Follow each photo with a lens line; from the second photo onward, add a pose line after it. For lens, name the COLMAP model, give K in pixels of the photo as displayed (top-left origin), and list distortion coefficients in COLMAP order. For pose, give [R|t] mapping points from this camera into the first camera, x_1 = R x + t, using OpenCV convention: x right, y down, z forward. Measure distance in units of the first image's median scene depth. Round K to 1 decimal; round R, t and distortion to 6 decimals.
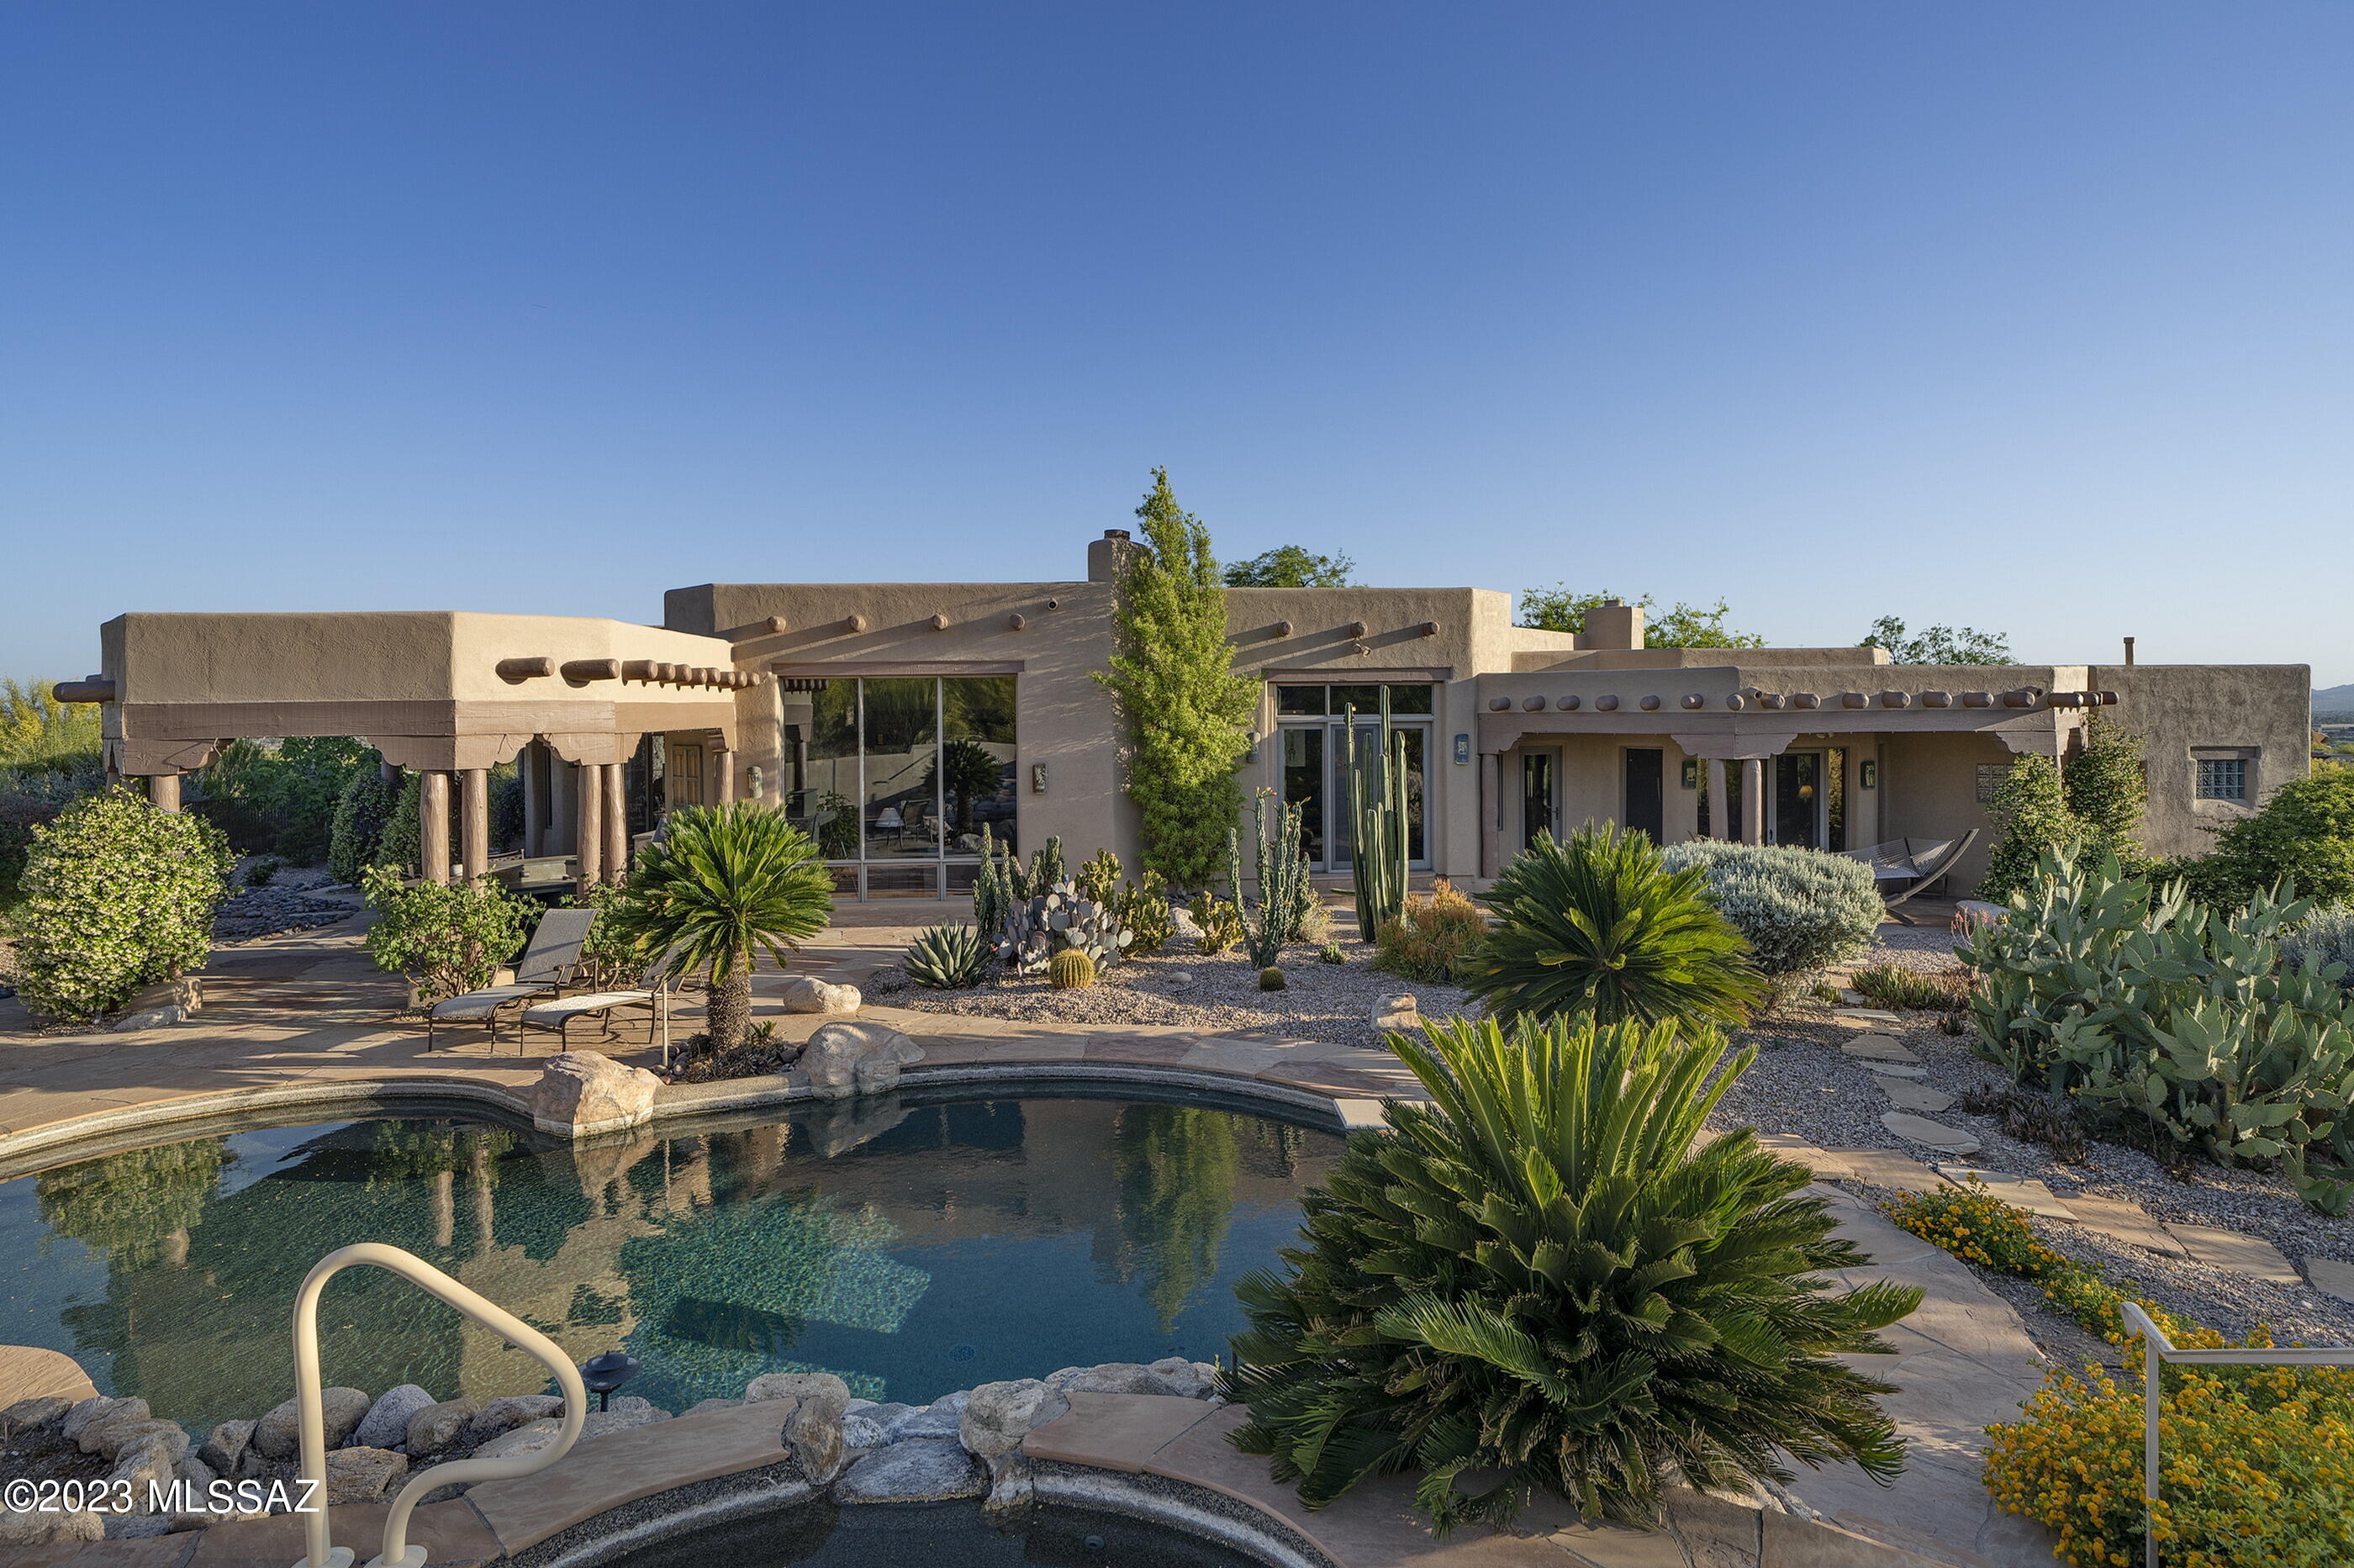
lens RADIAL K [[1200.7, 0, 1173.2], [0, 1200.7, 766.1], [0, 0, 1]] dist [0.001498, 0.000597]
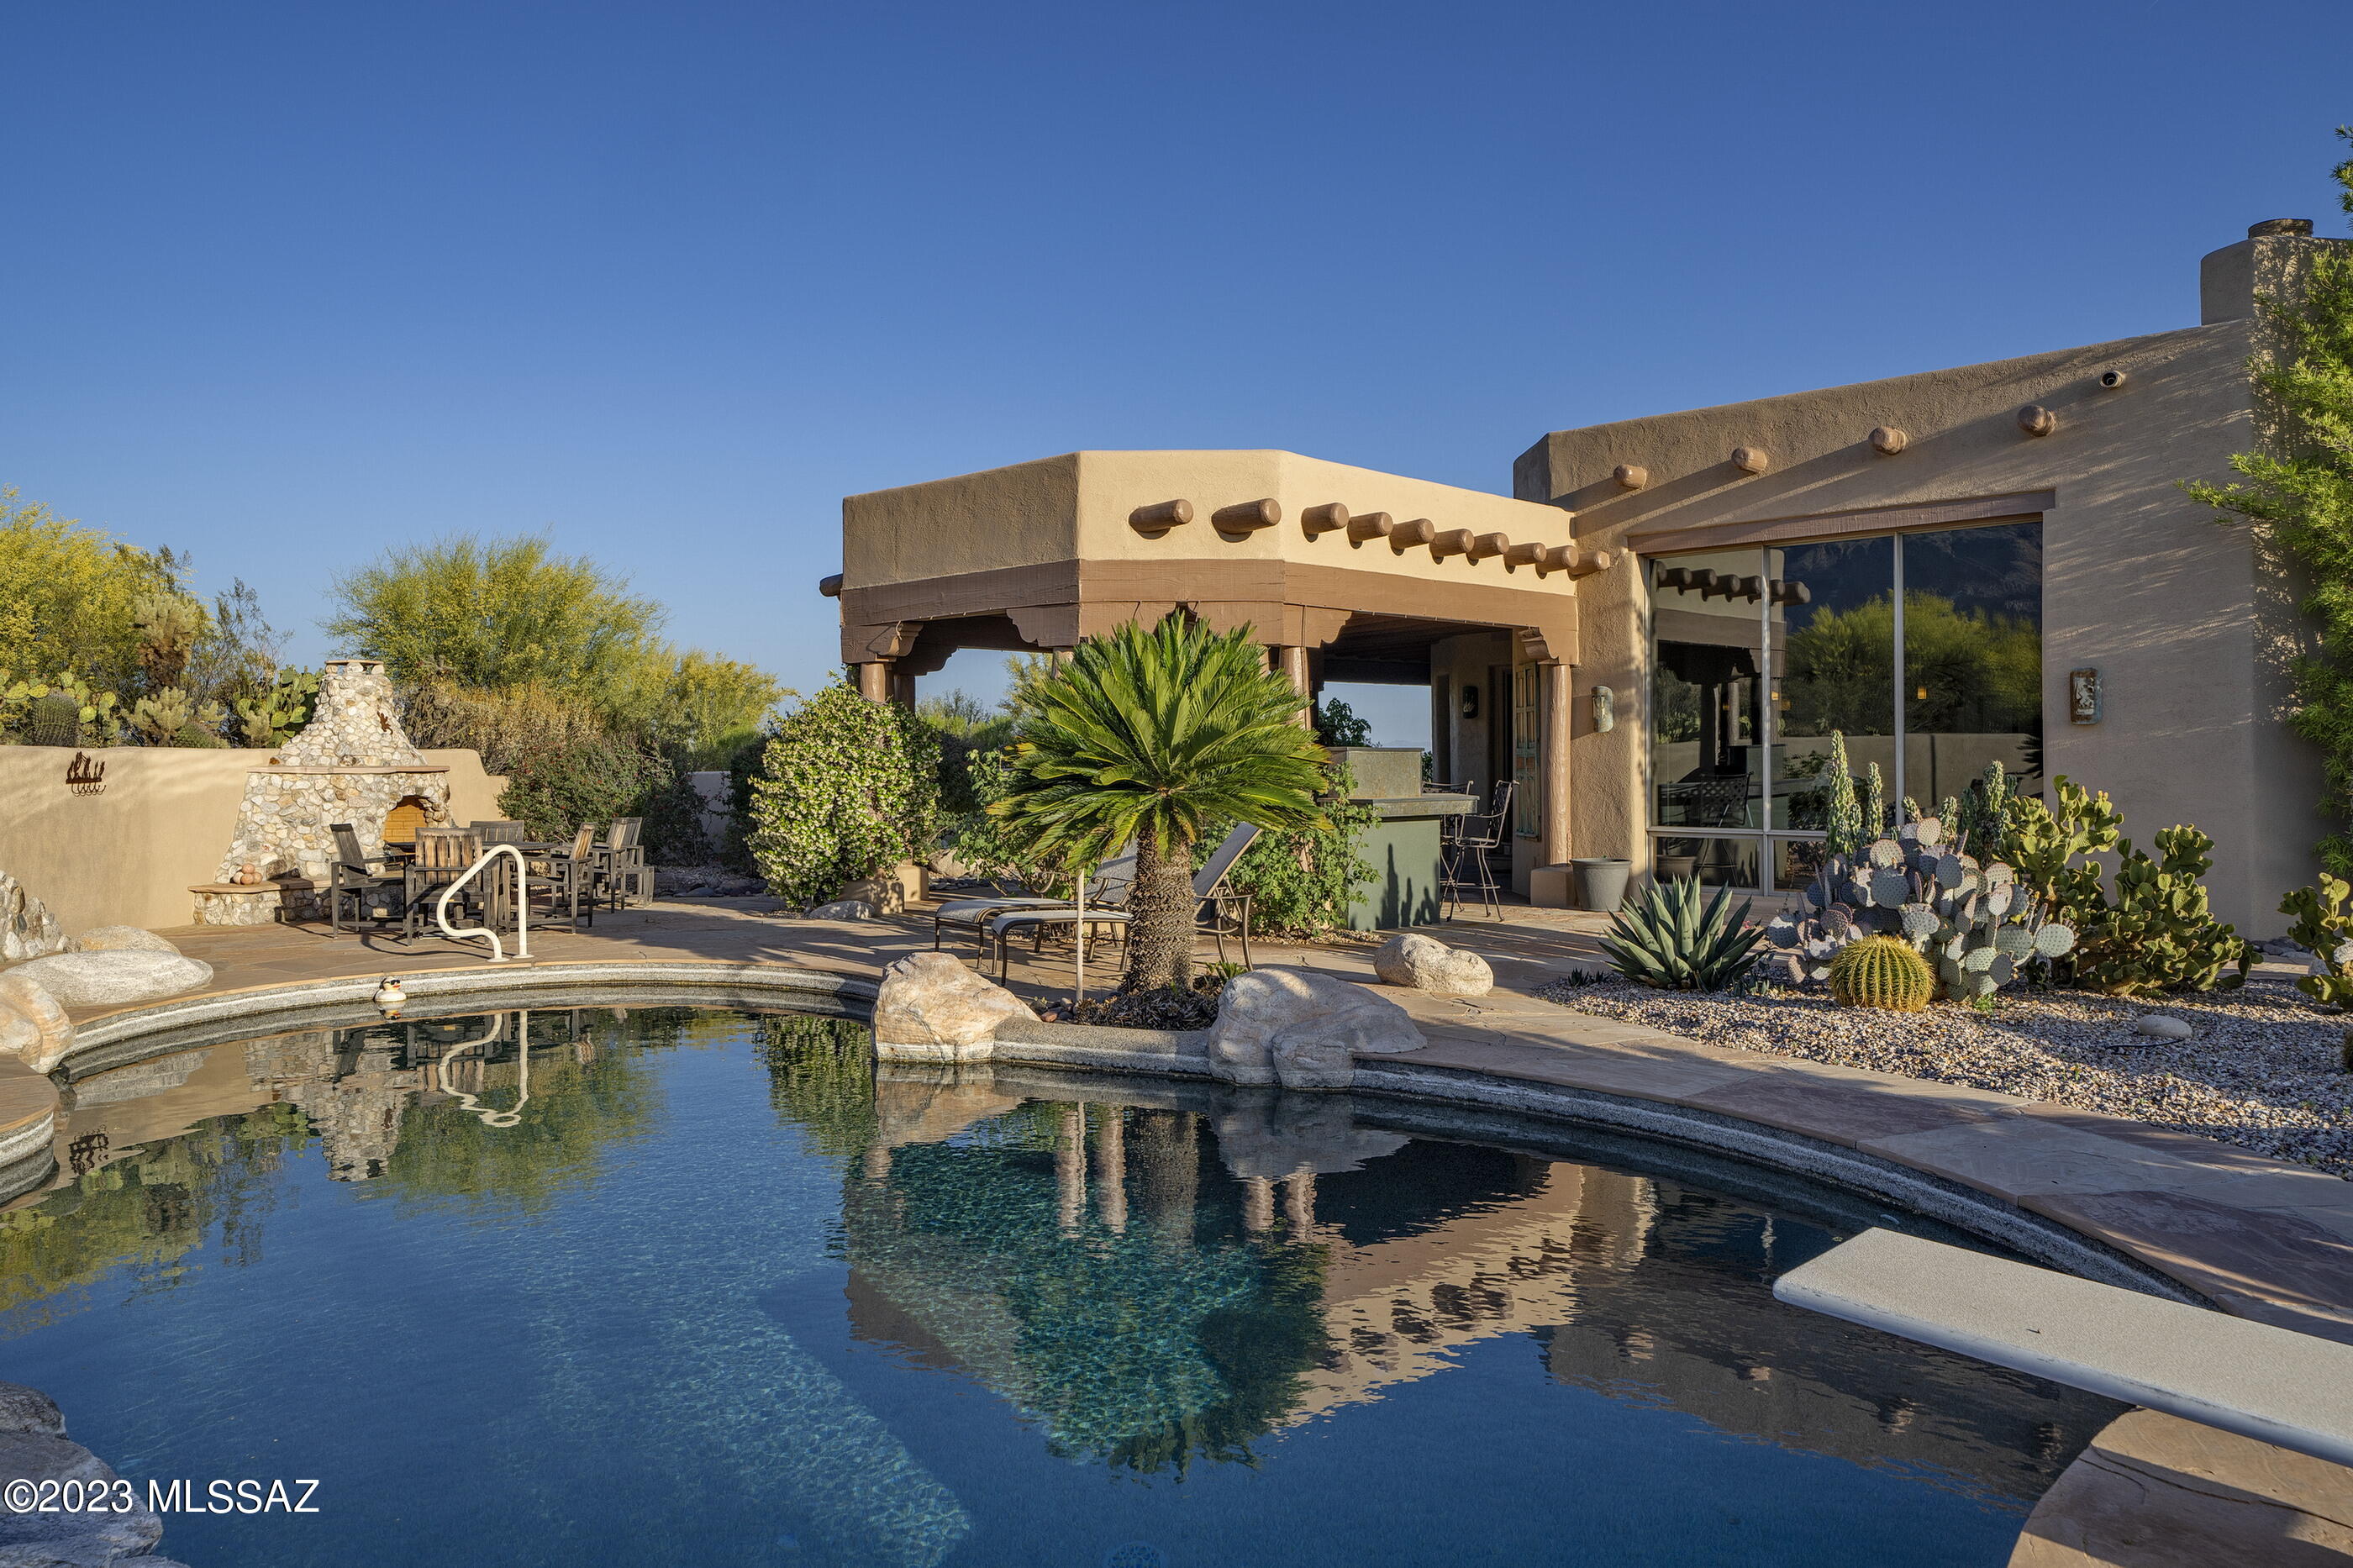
lens RADIAL K [[1499.0, 0, 1127.6], [0, 1499.0, 781.9], [0, 0, 1]] dist [0.007818, 0.001502]
pose [[0.675763, 0.013851, -0.736989, 0.145758], [-0.014208, 0.999882, 0.005765, 0.073487], [0.736982, 0.006575, 0.675880, 0.271836]]
